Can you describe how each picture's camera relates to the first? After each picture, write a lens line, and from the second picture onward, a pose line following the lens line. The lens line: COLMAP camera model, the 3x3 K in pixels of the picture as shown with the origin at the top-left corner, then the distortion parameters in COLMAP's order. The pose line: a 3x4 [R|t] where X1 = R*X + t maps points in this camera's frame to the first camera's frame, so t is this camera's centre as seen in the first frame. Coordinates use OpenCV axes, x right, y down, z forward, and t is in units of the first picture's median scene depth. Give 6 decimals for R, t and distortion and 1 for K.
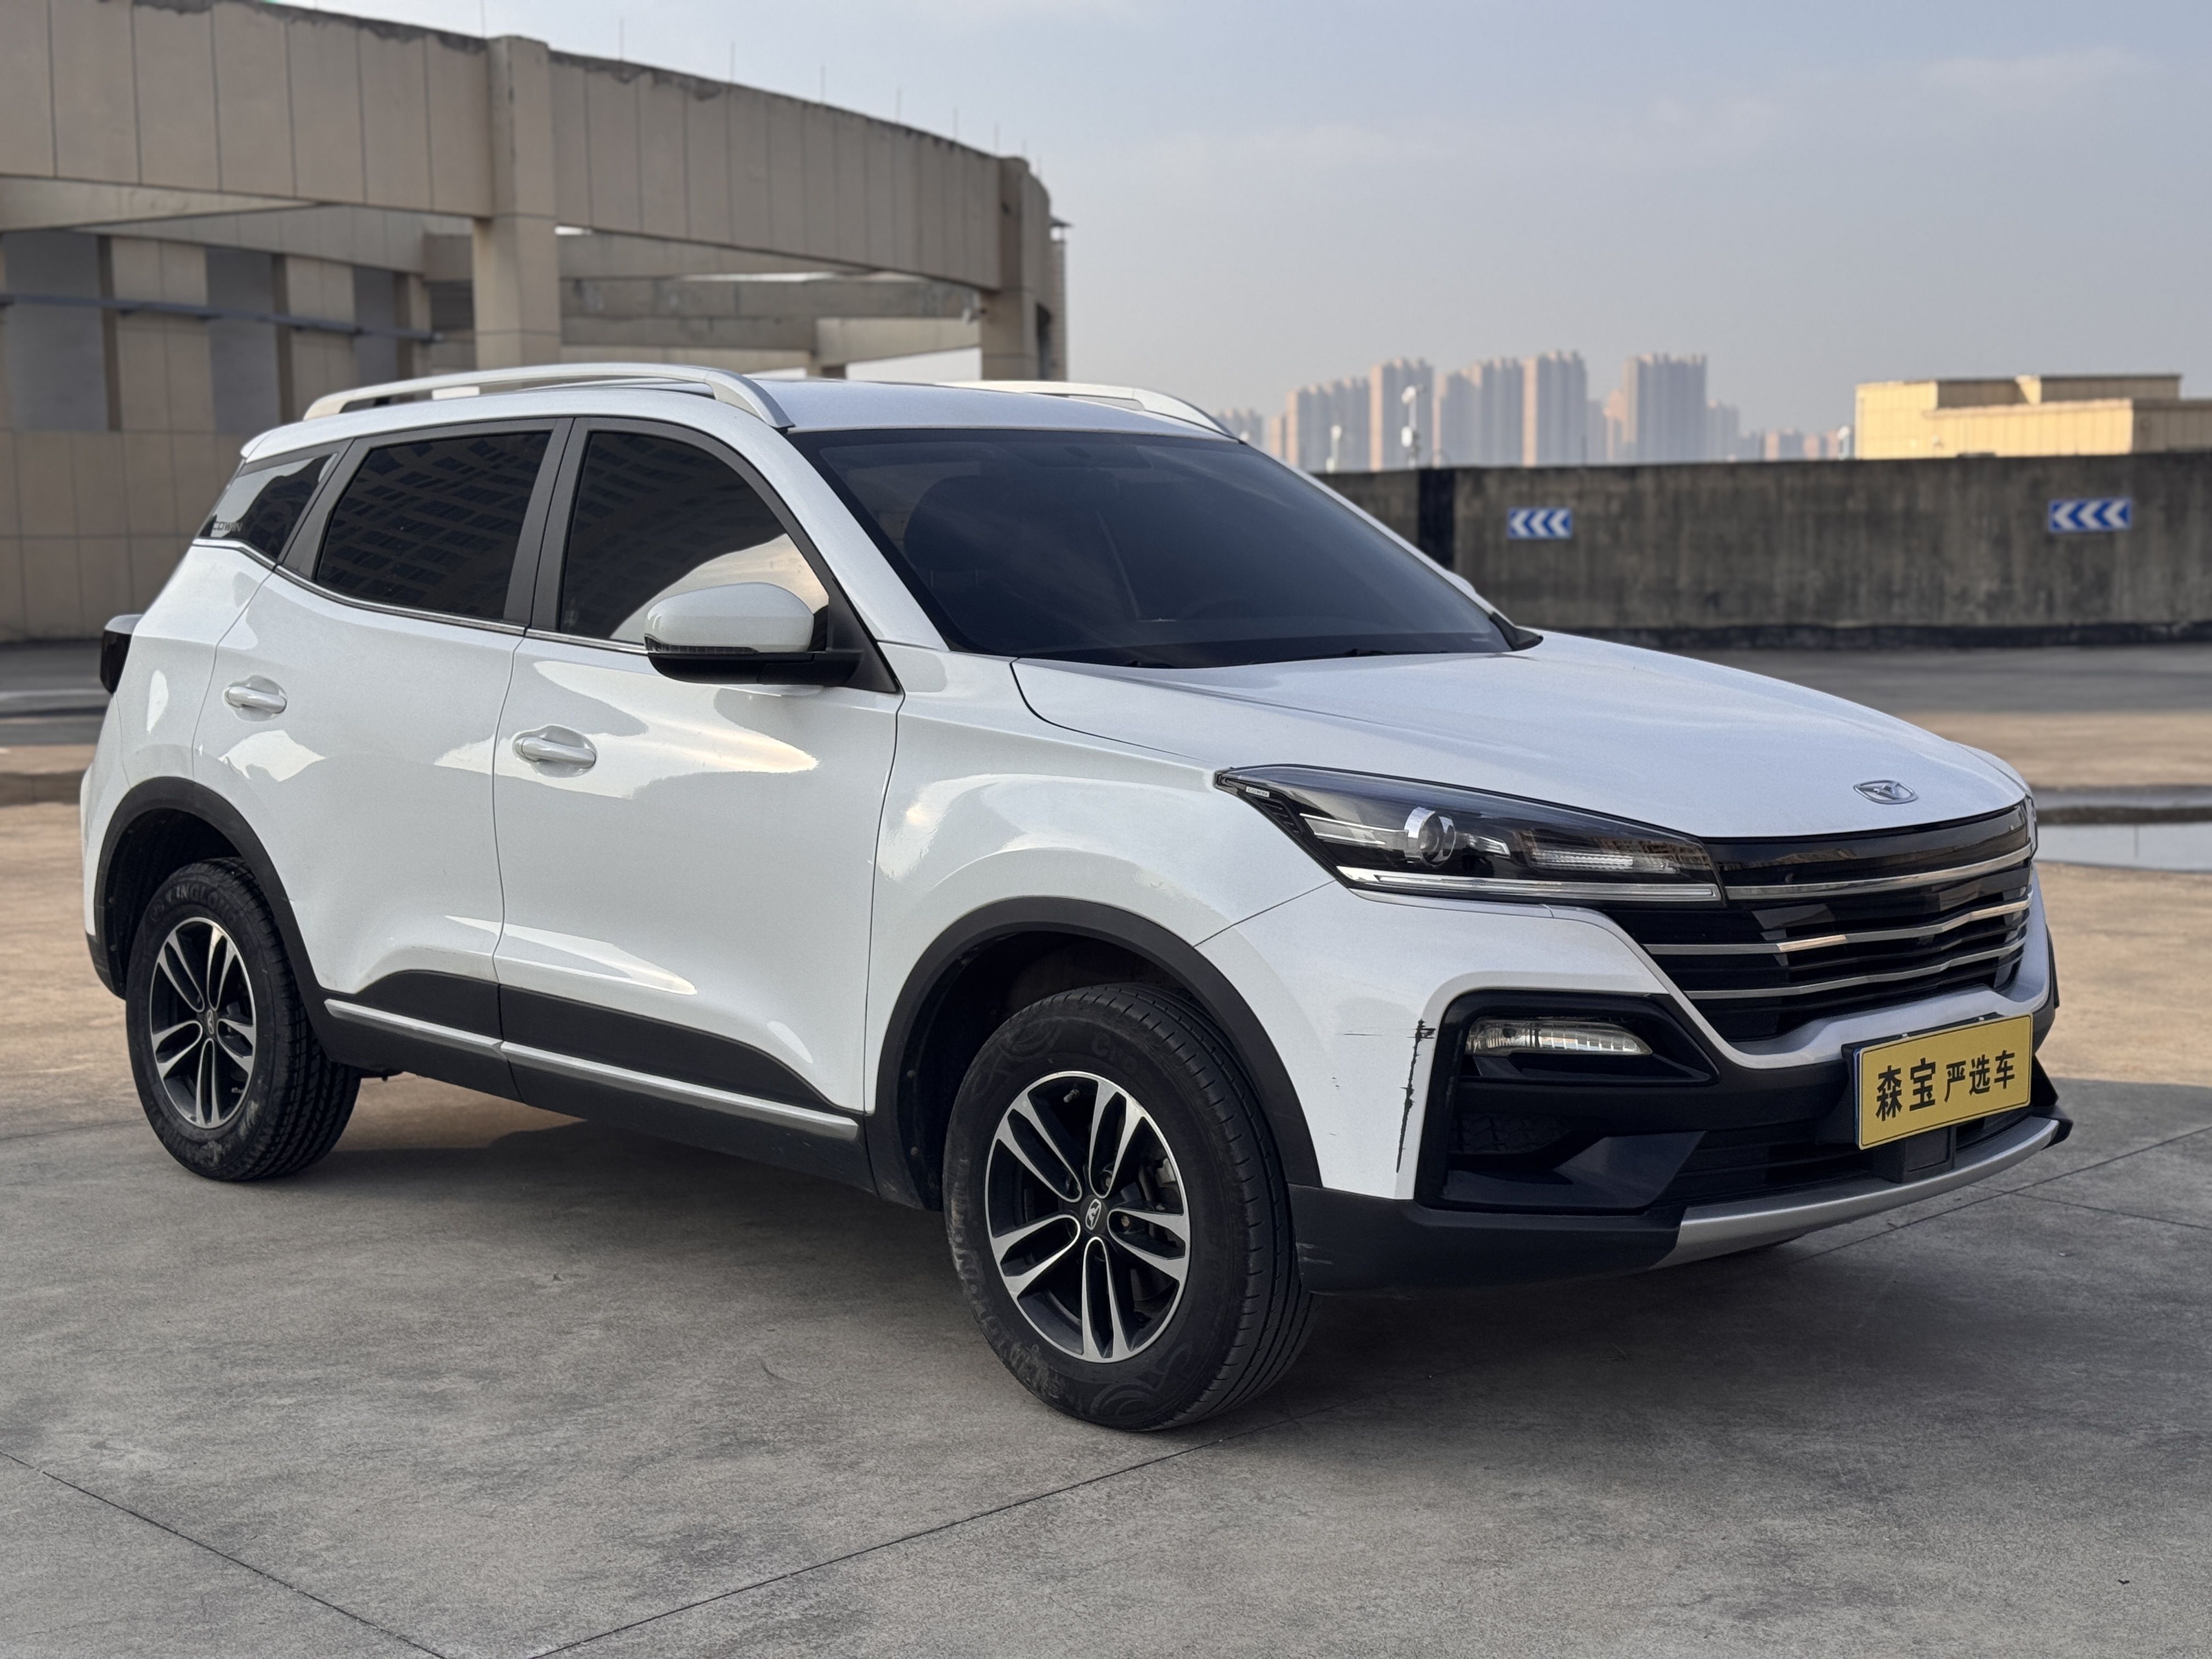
lens RADIAL K [[3057.7, 0, 1106.0], [0, 3057.7, 829.5], [0, 0, 1]] dist [0.161184, -0.268178]
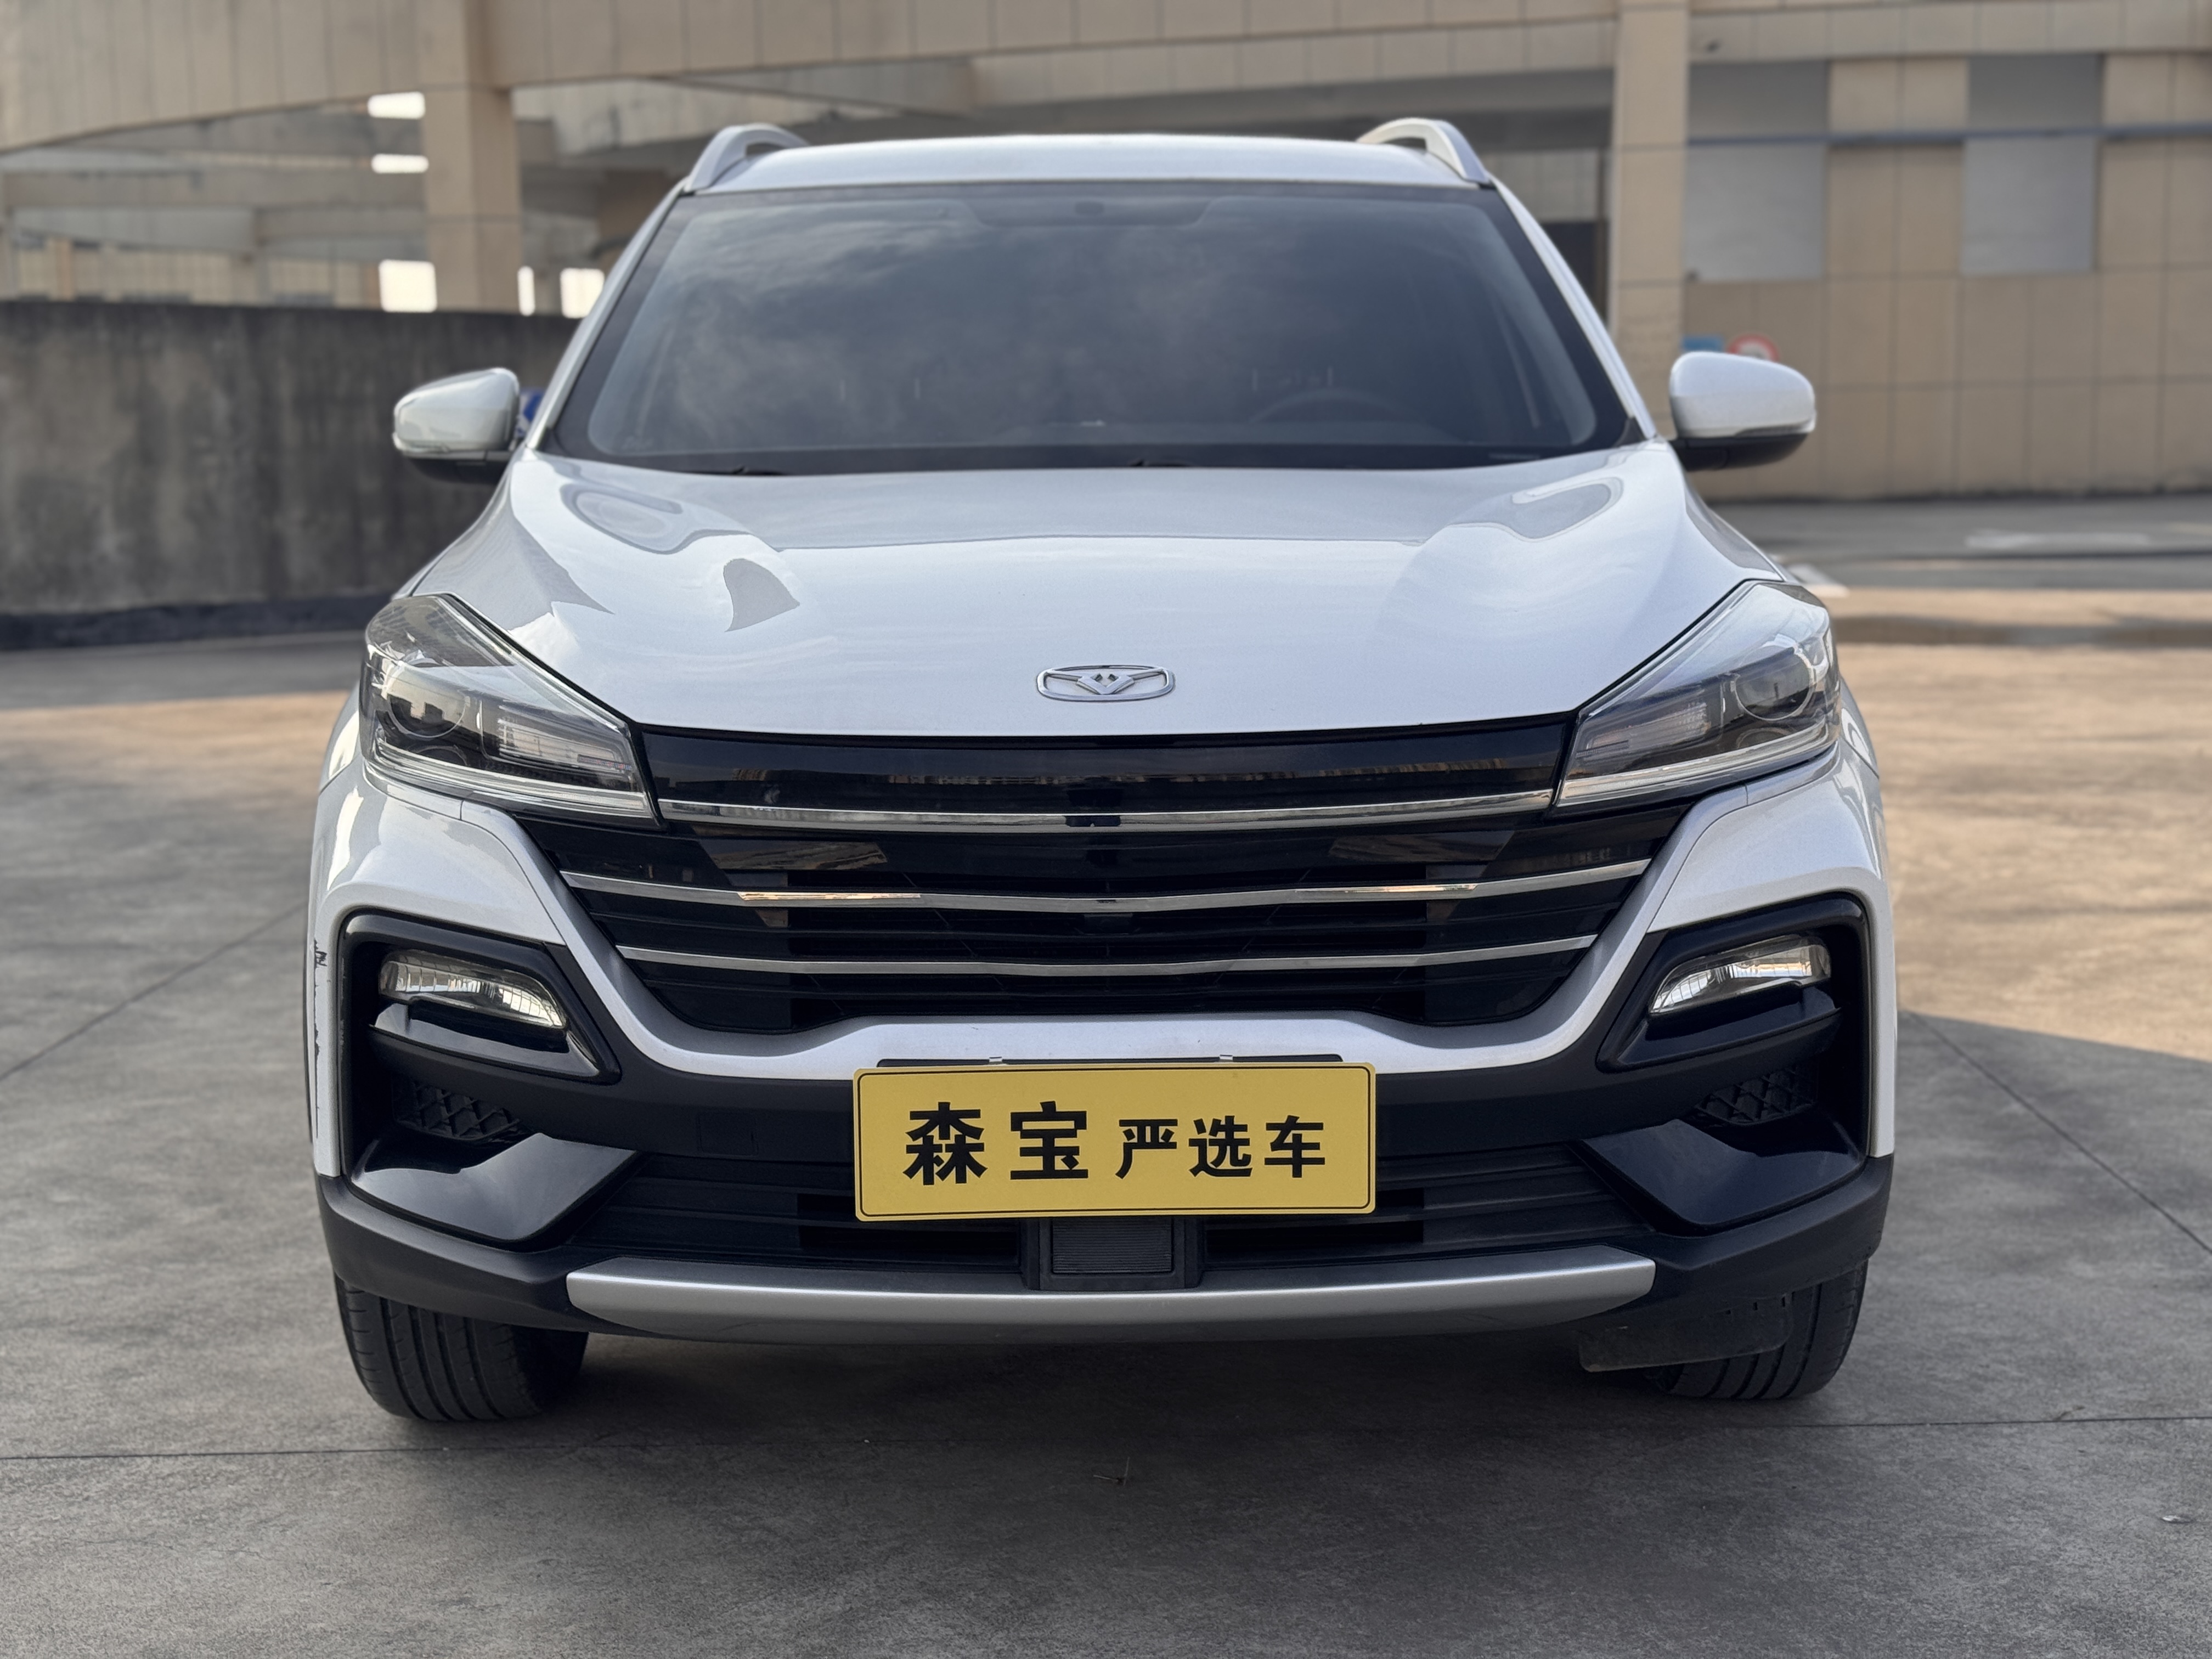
lens RADIAL K [[3057.7, 0, 1106.0], [0, 3057.7, 829.5], [0, 0, 1]] dist [0.161184, -0.268178]
pose [[0.721533, 0.095042, -0.685826, 0.695912], [-0.063607, 0.995444, 0.071030, -0.027418], [0.689452, -0.007627, 0.724291, 0.546244]]
